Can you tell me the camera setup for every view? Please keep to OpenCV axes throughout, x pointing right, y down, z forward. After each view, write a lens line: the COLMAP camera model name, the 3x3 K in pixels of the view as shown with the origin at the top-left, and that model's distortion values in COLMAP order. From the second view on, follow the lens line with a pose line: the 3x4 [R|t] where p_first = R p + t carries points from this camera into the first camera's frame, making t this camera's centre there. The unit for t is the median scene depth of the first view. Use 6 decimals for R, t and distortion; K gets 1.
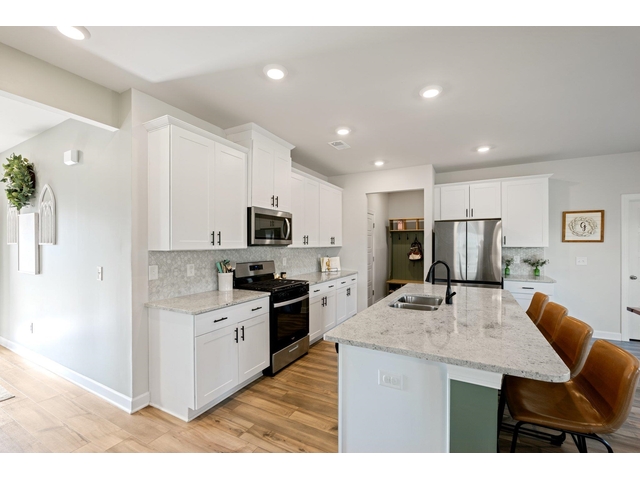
lens RADIAL K [[279.0, 0, 322.0], [0, 279.0, 244.1], [0, 0, 1]] dist [-0.007326, 0.000890]
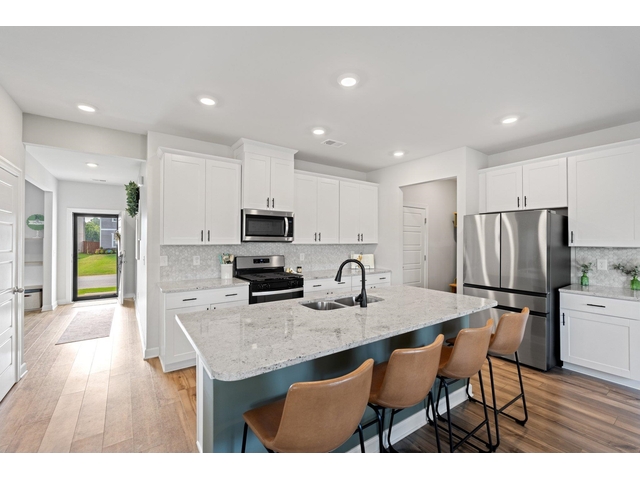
lens RADIAL K [[279.0, 0, 321.2], [0, 279.0, 237.4], [0, 0, 1]] dist [-0.007326, 0.000890]
pose [[0.897595, 0.000299, -0.440821, 0.466113], [-0.005521, 0.999929, -0.010565, -0.002297], [0.440786, 0.011917, 0.897533, 0.071501]]
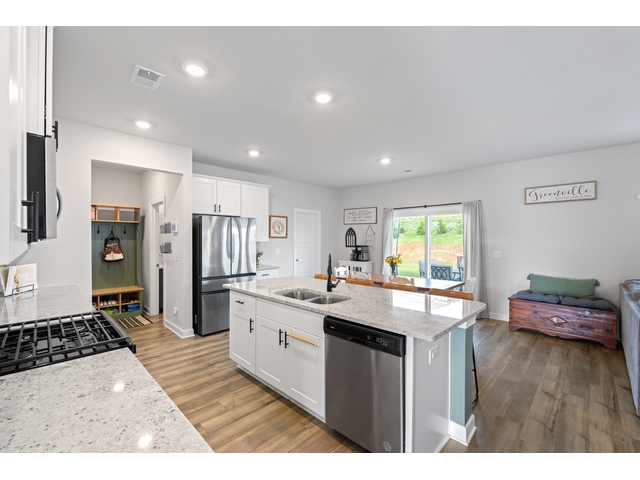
lens RADIAL K [[279.0, 0, 318.4], [0, 279.0, 240.0], [0, 0, 1]] dist [-0.007326, 0.000890]
pose [[0.275187, -0.004149, 0.961382, -0.429034], [0.002036, 0.999991, 0.003733, -0.002317], [-0.961389, 0.000930, 0.275193, 0.466320]]
